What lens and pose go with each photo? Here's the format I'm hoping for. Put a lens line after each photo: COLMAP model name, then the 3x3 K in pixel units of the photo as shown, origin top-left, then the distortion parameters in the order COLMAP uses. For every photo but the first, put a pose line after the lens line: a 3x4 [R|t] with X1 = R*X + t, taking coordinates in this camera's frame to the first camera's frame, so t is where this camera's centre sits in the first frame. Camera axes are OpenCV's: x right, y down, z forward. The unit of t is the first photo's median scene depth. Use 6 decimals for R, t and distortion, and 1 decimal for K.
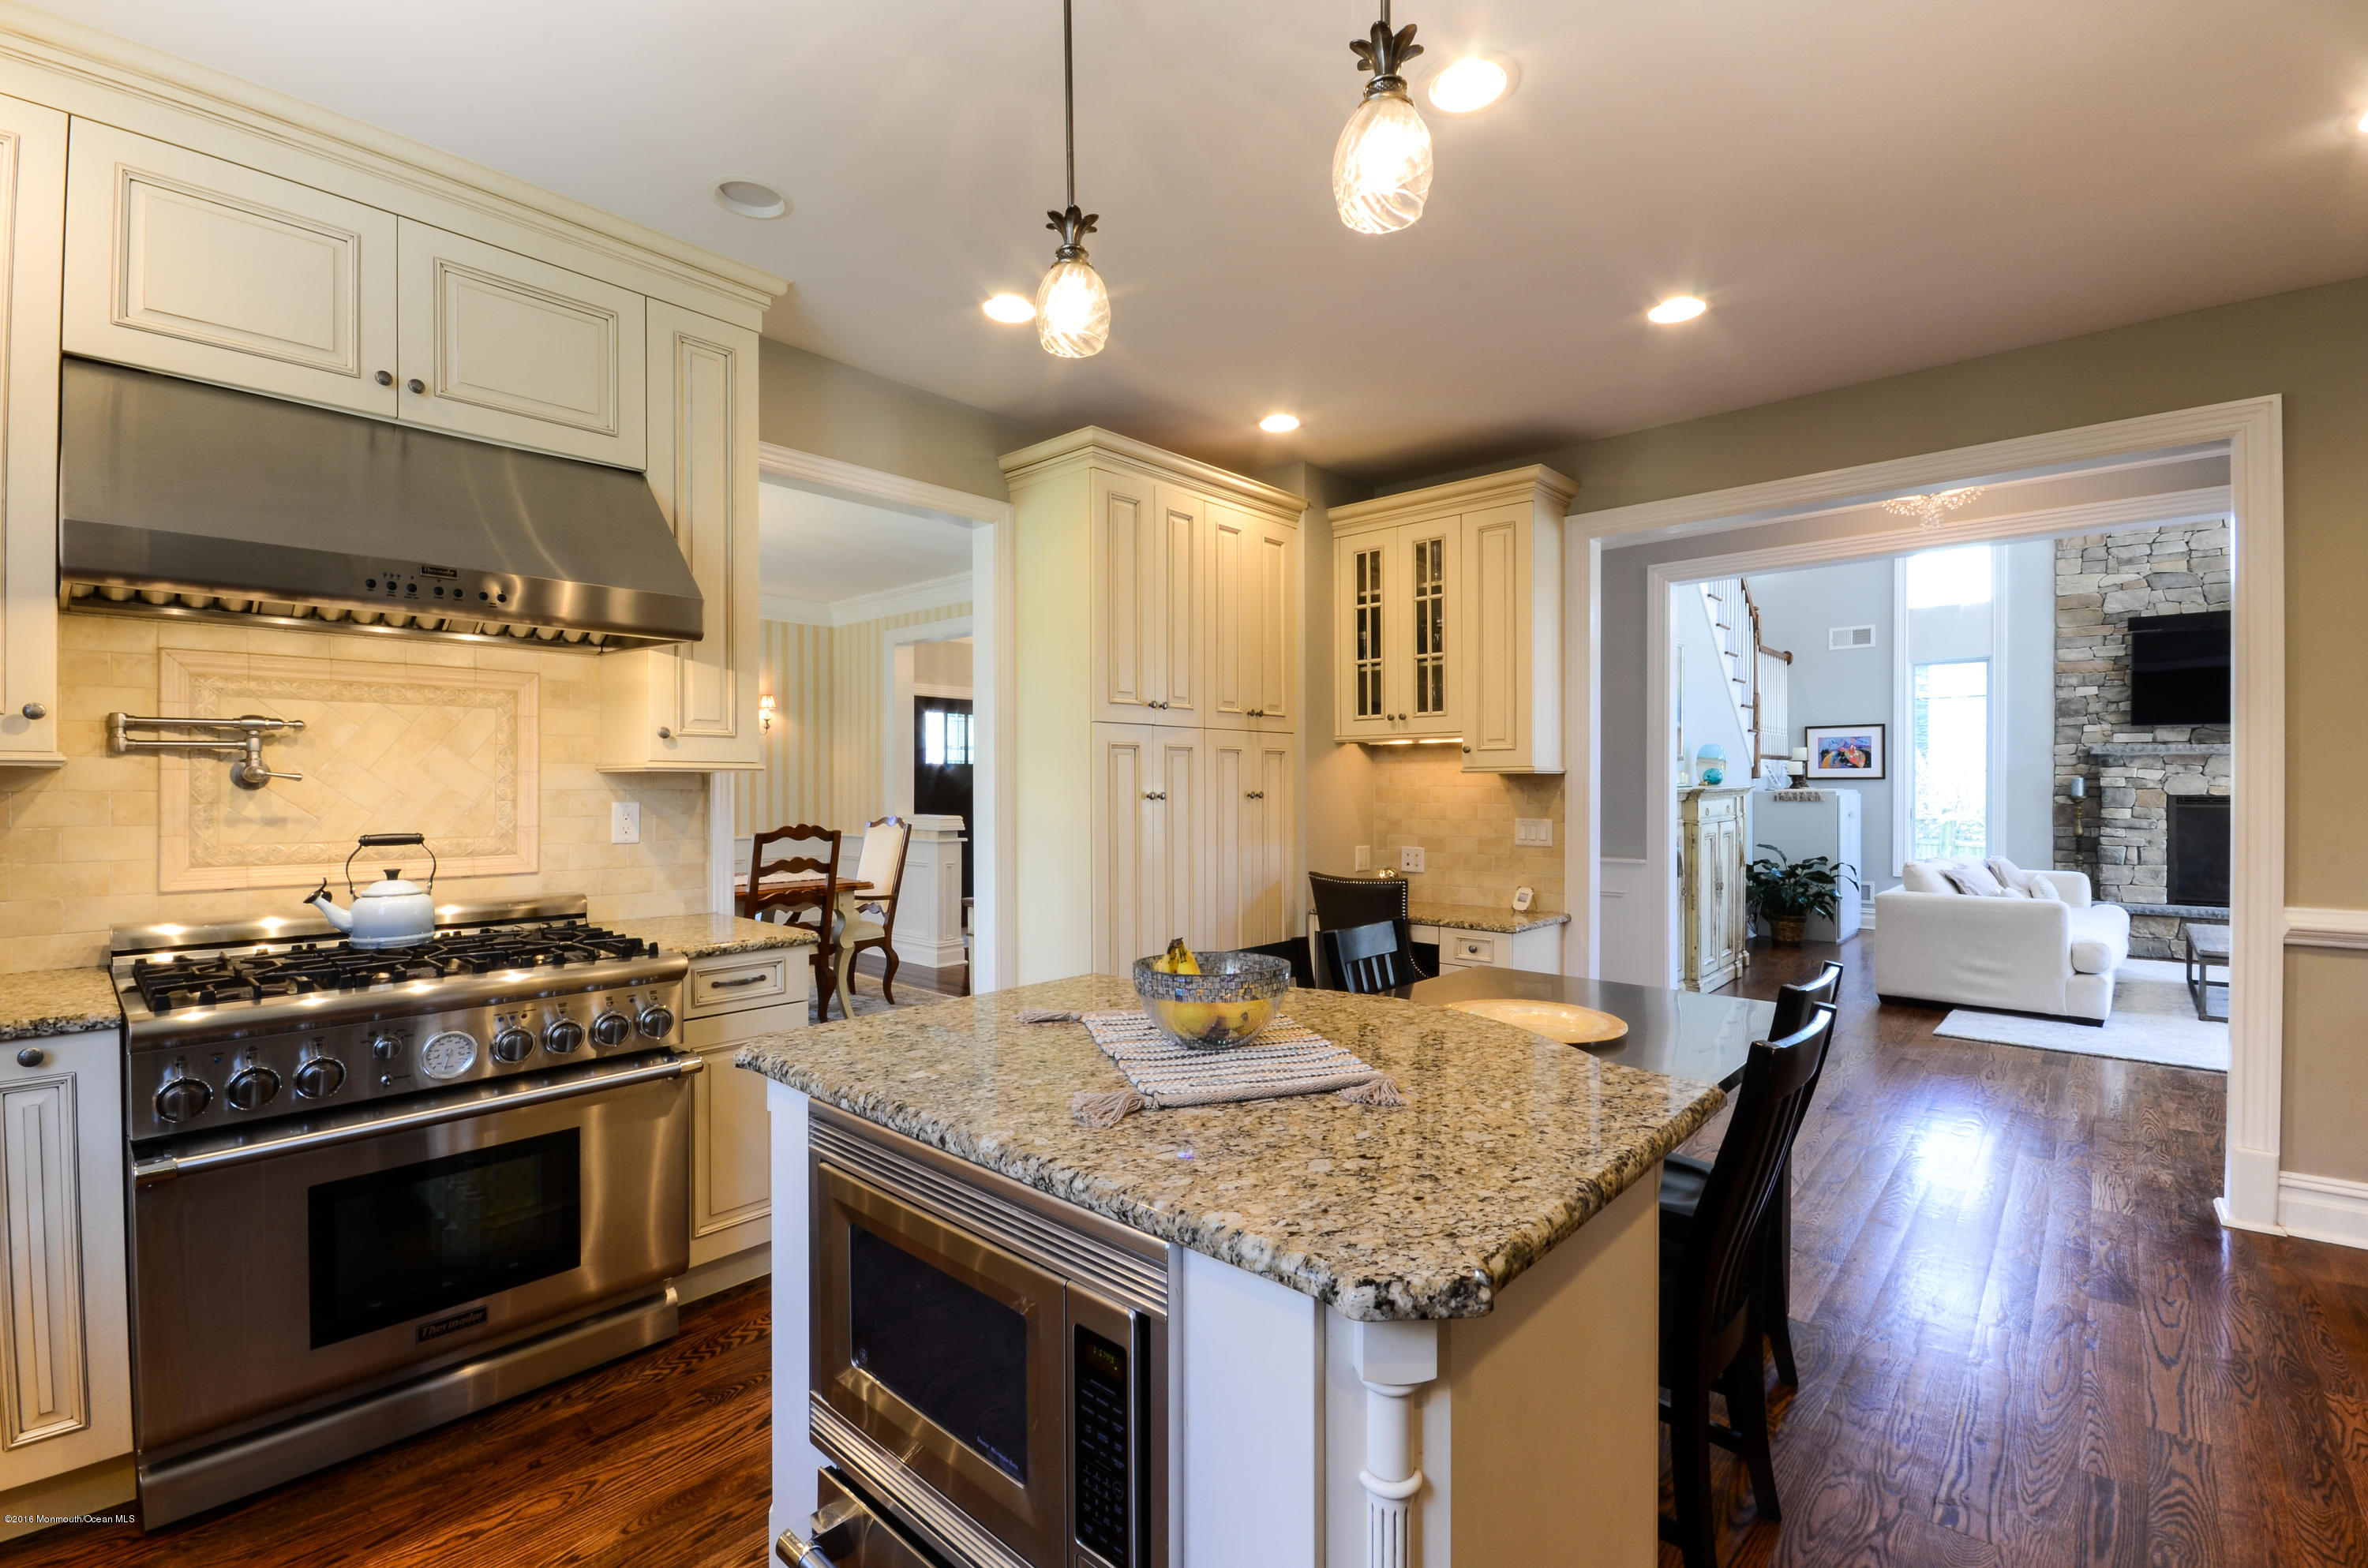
lens RADIAL K [[1069.3, 0, 1154.2], [0, 1069.3, 789.8], [0, 0, 1]] dist [-0.001222, -0.001920]
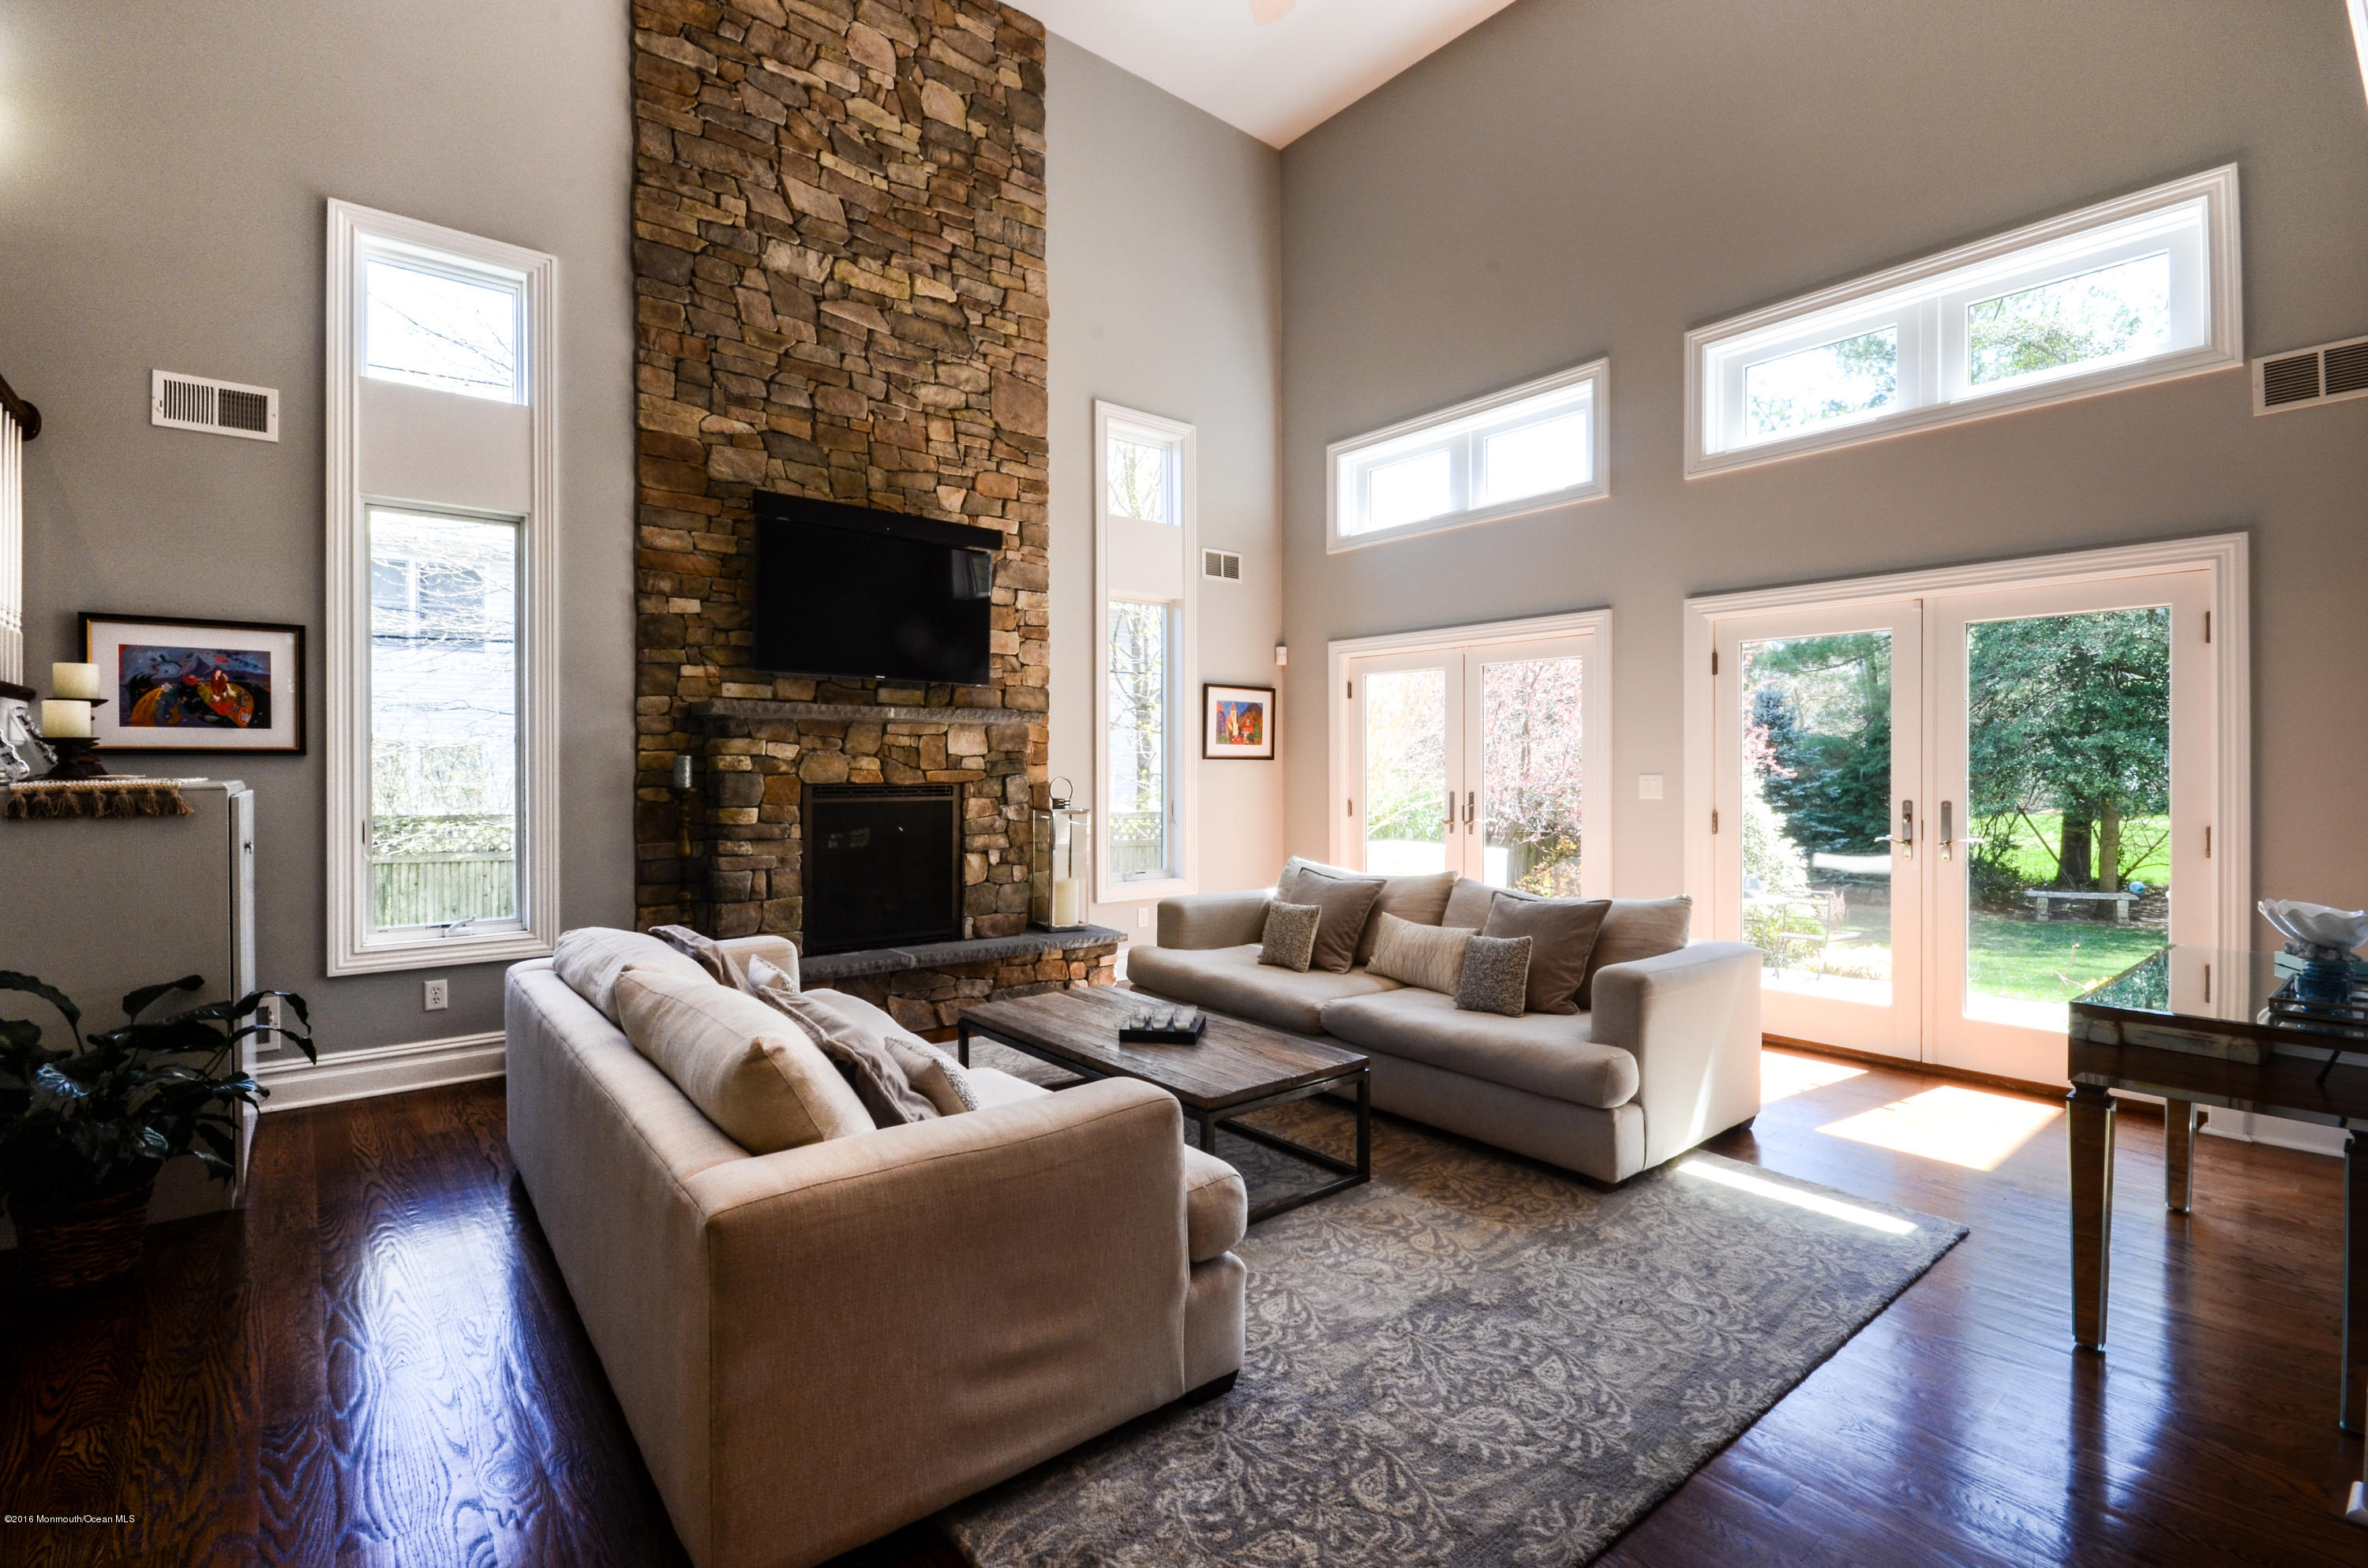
lens RADIAL K [[1069.3, 0, 1183.7], [0, 1069.3, 767.5], [0, 0, 1]] dist [-0.001222, -0.001920]
pose [[0.113426, 0.001808, 0.993545, 0.337713], [0.006388, 0.999976, -0.002549, -0.001786], [-0.993526, 0.006636, 0.113411, 0.682024]]
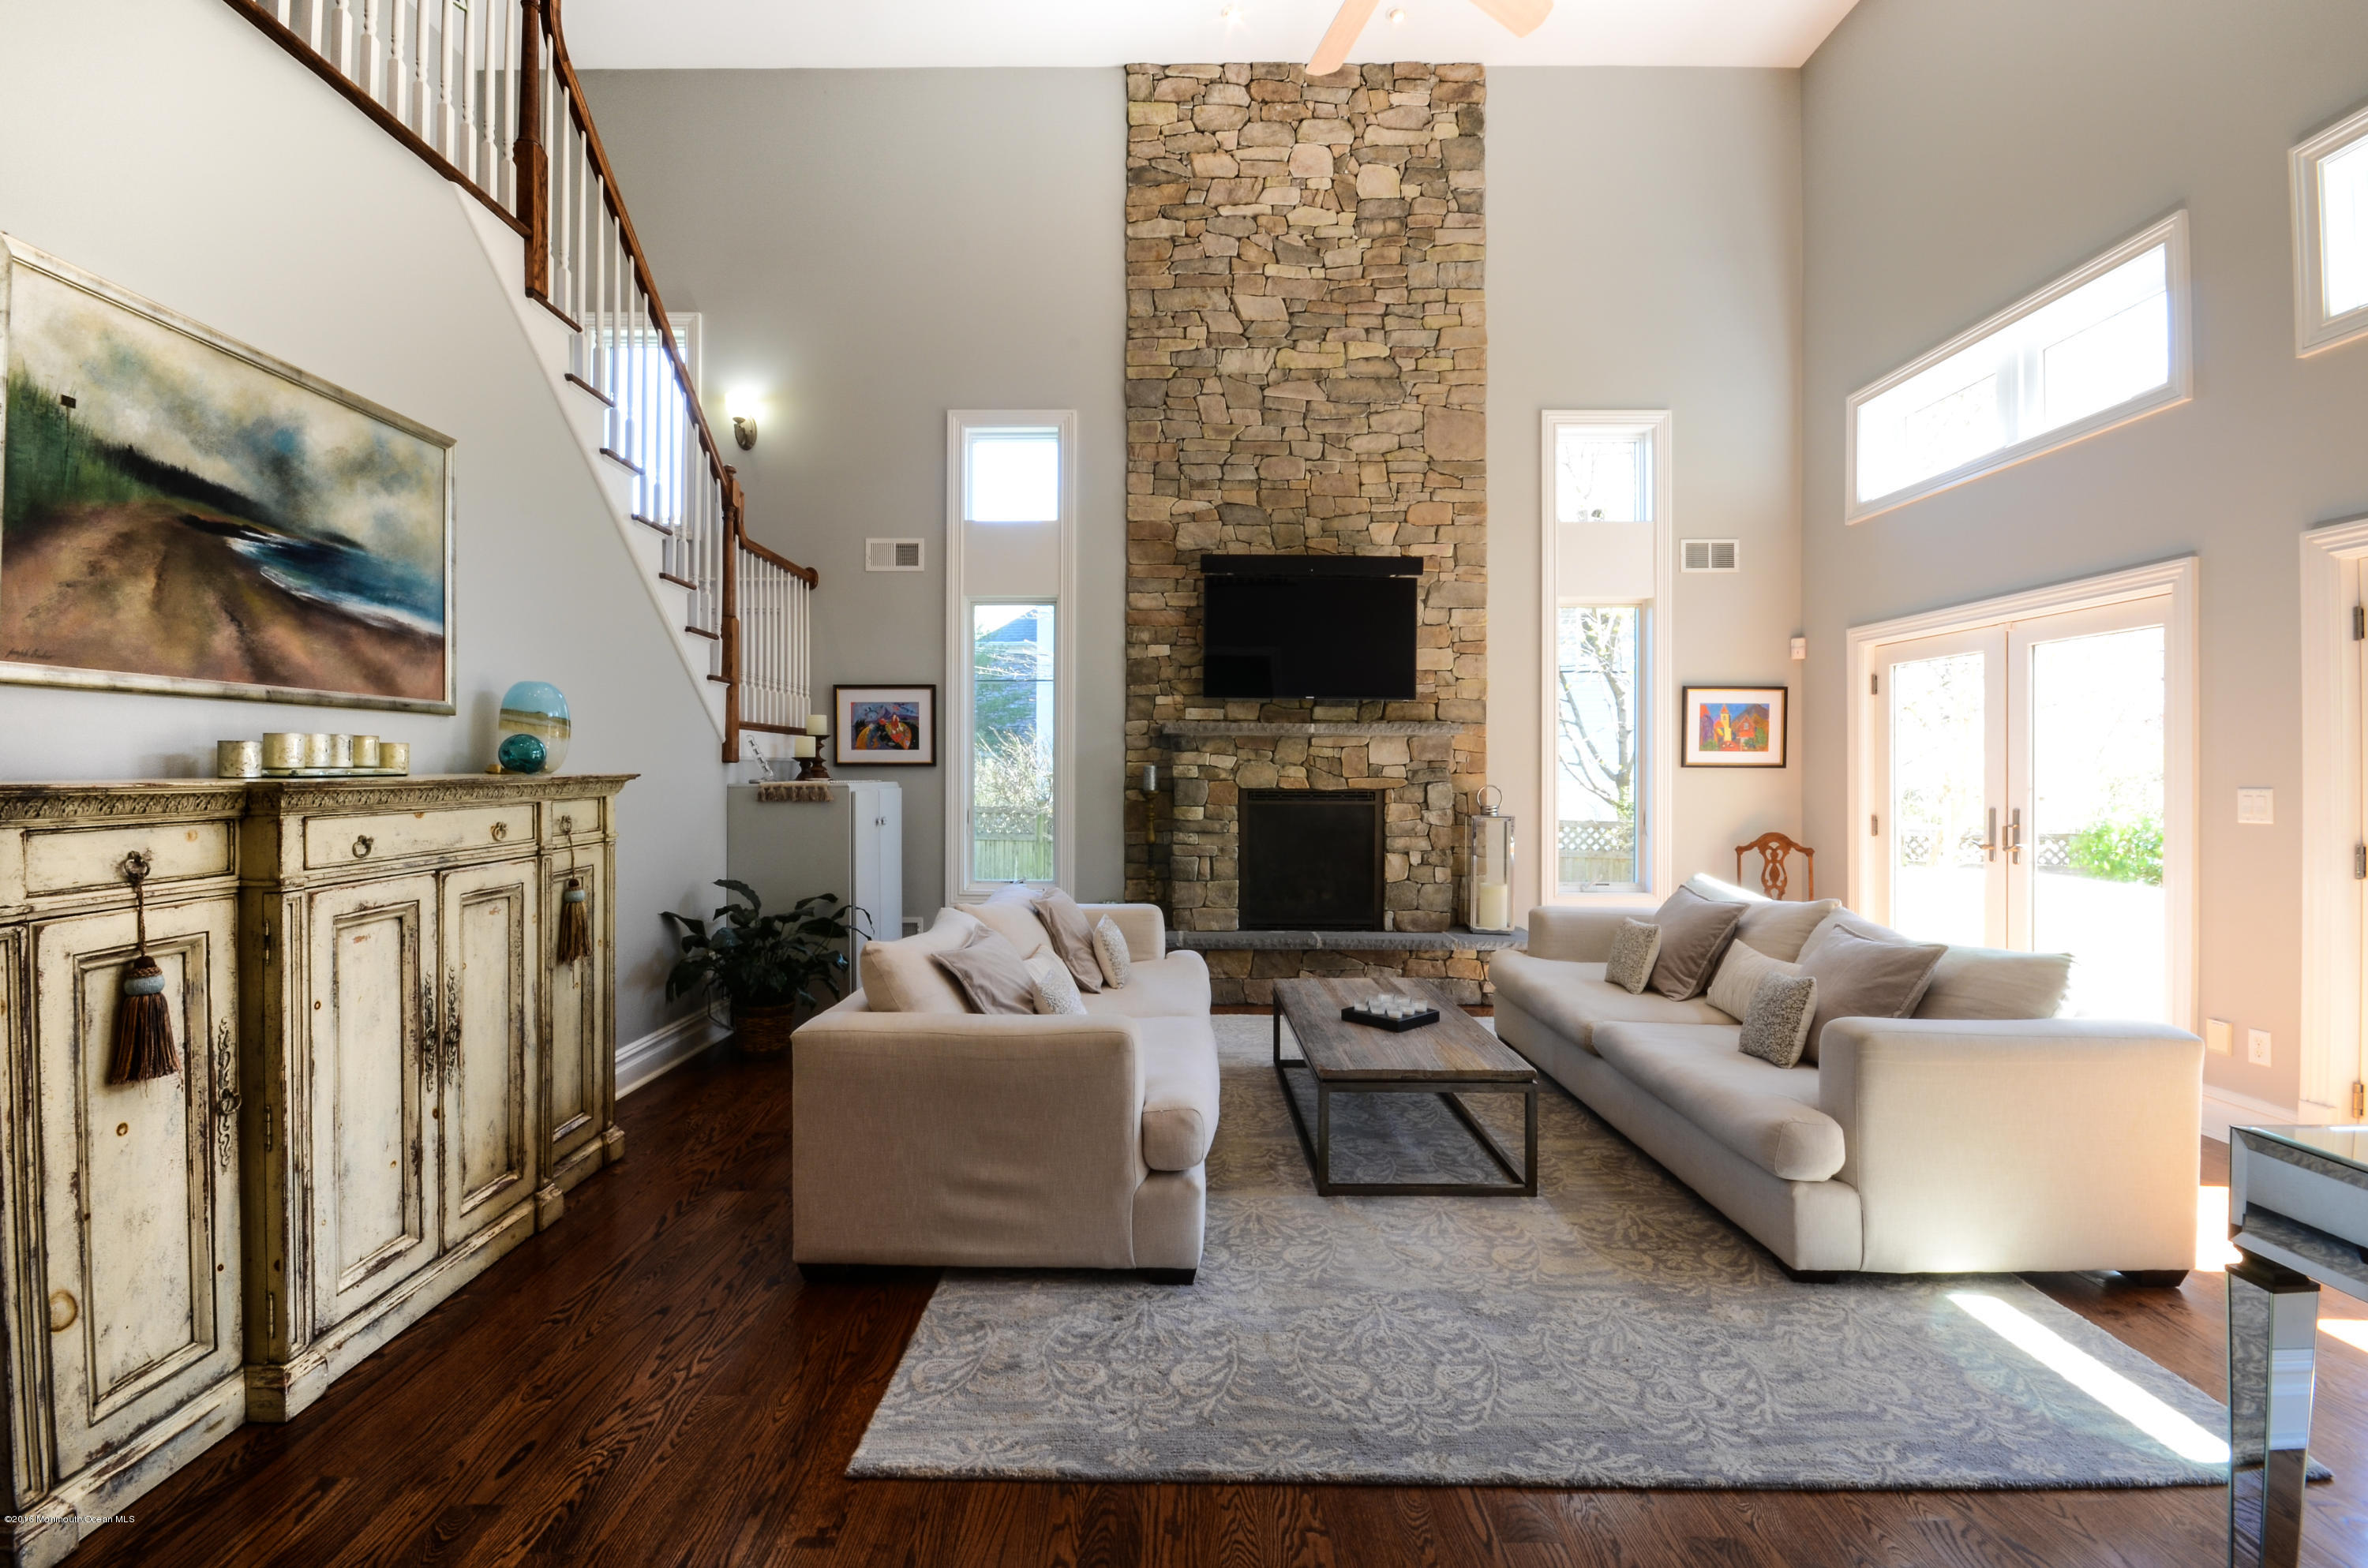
lens RADIAL K [[1069.3, 0, 1193.3], [0, 1069.3, 766.0], [0, 0, 1]] dist [-0.001222, -0.001920]
pose [[0.727470, 0.008782, 0.686083, 0.382758], [0.000212, 0.999915, -0.013024, -0.001308], [-0.686139, 0.009620, 0.727407, 0.445095]]
